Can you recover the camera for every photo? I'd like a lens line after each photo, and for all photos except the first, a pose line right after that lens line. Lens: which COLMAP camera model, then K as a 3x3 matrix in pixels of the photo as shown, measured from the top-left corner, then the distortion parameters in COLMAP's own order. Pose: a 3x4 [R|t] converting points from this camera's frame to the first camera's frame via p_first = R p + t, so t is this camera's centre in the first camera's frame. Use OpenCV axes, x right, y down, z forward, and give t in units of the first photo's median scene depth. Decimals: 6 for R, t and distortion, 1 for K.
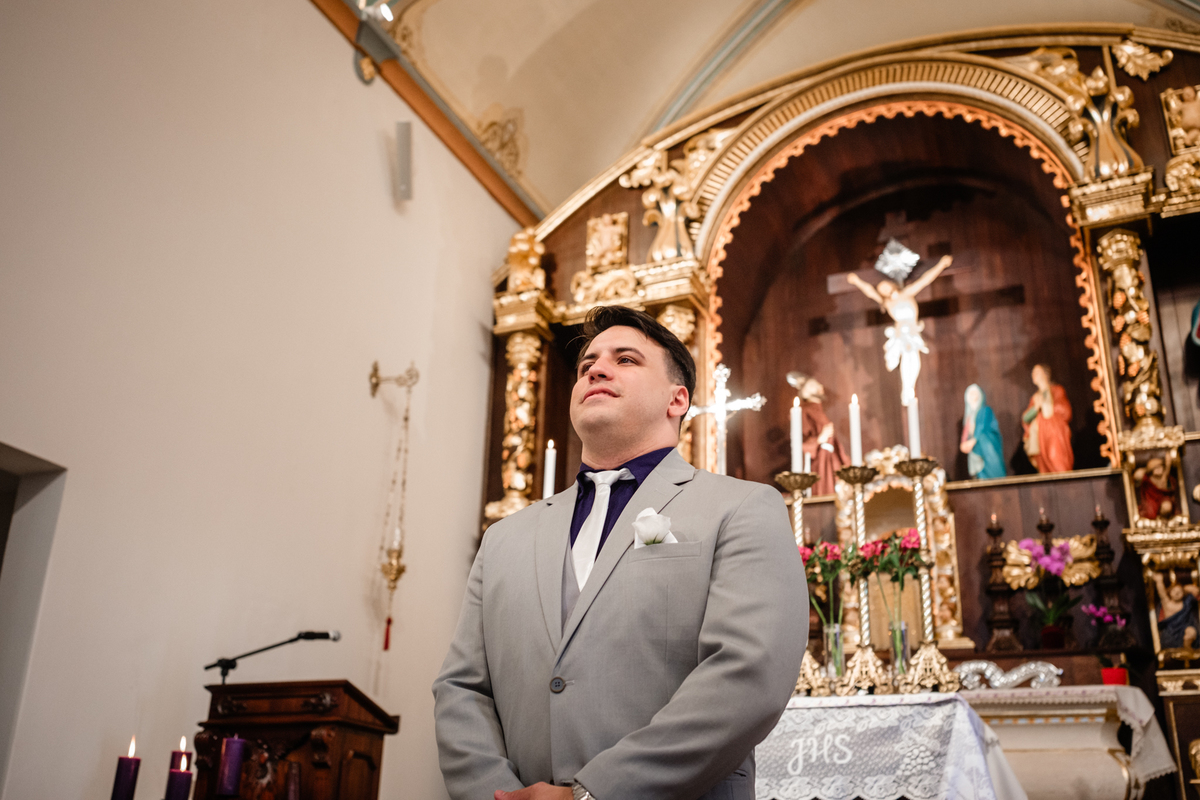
lens RADIAL K [[1158.5, 0, 601.6], [0, 1158.5, 415.4], [0, 0, 1]] dist [0.000972, -0.009214]
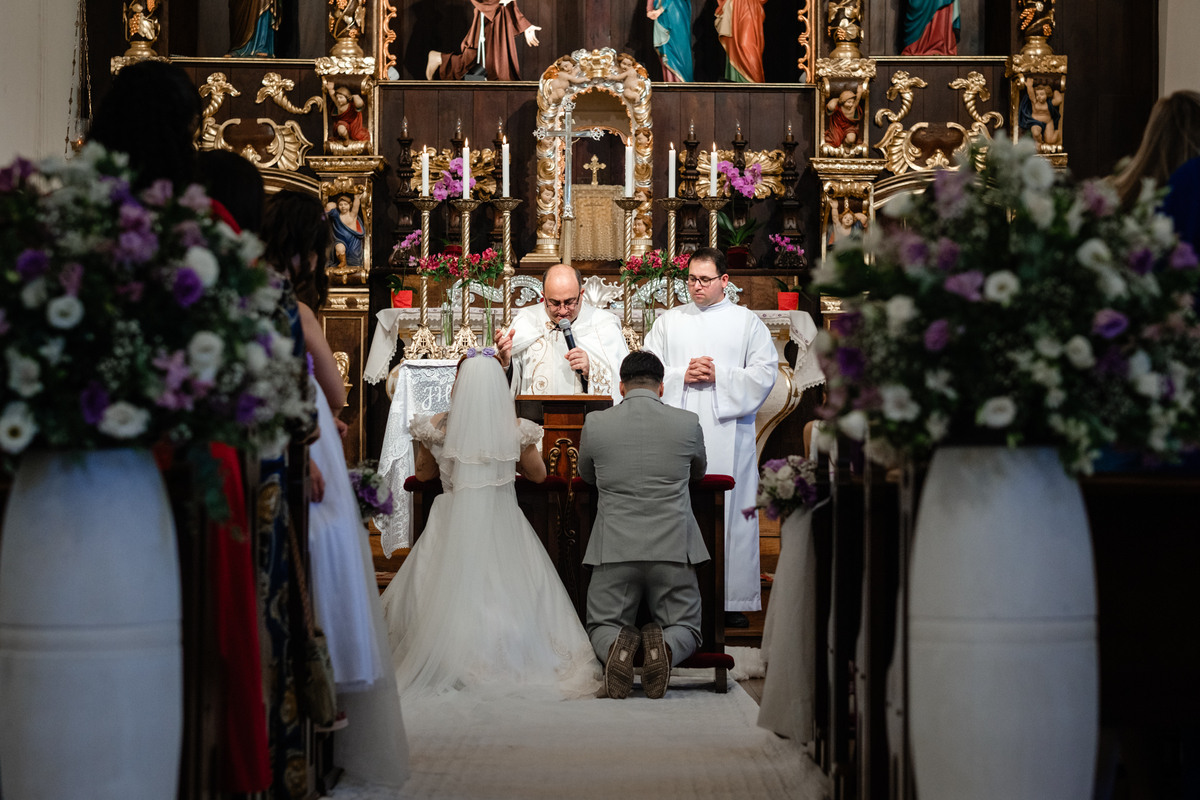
lens RADIAL K [[2816.4, 0, 600.0], [0, 2816.4, 400.0], [0, 0, 1]] dist [0.038717, -0.067515]
pose [[0.919495, -0.016007, 0.392776, -0.644355], [-0.125514, 0.934916, 0.331931, -0.457420], [-0.372526, -0.354508, 0.857641, -1.053214]]
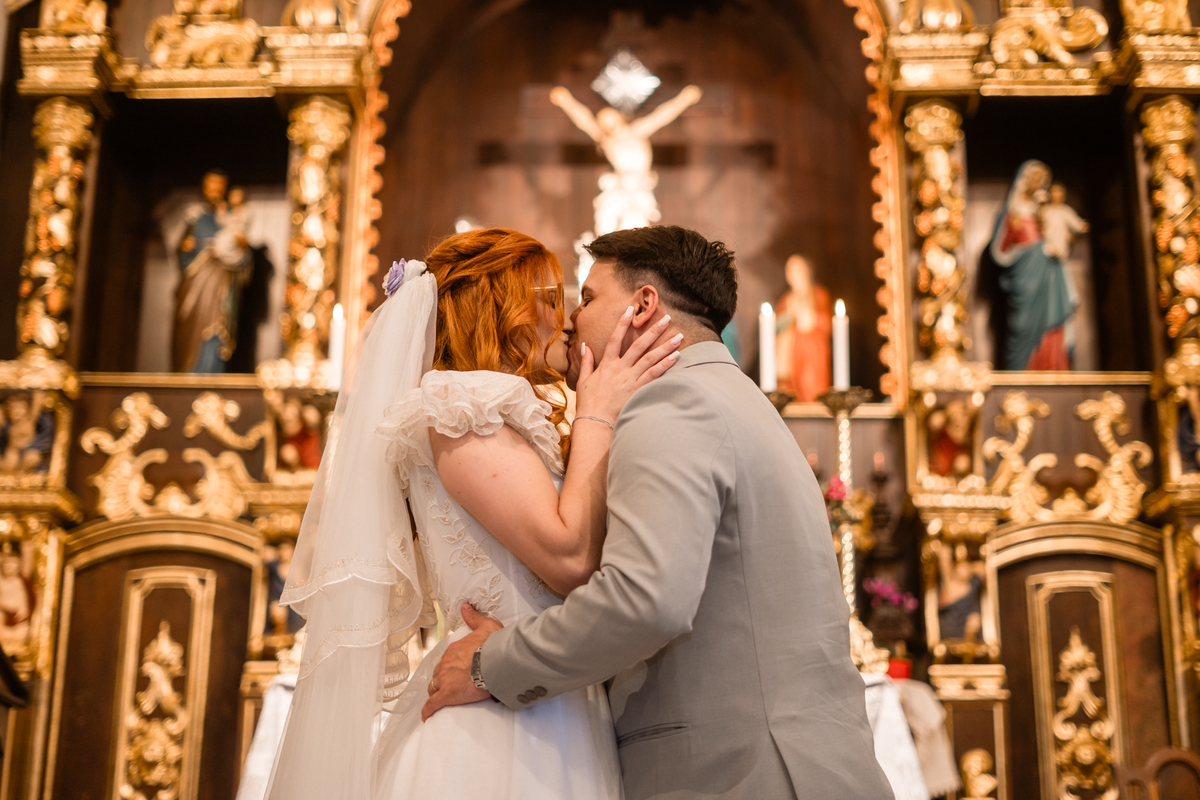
lens RADIAL K [[1835.6, 0, 637.4], [0, 1835.6, 369.9], [0, 0, 1]] dist [0.012874, -0.070552]
pose [[0.914152, 0.103390, 0.391965, -0.191617], [-0.129292, 0.990792, 0.040194, -0.006331], [-0.384200, -0.087421, 0.919102, -0.060127]]
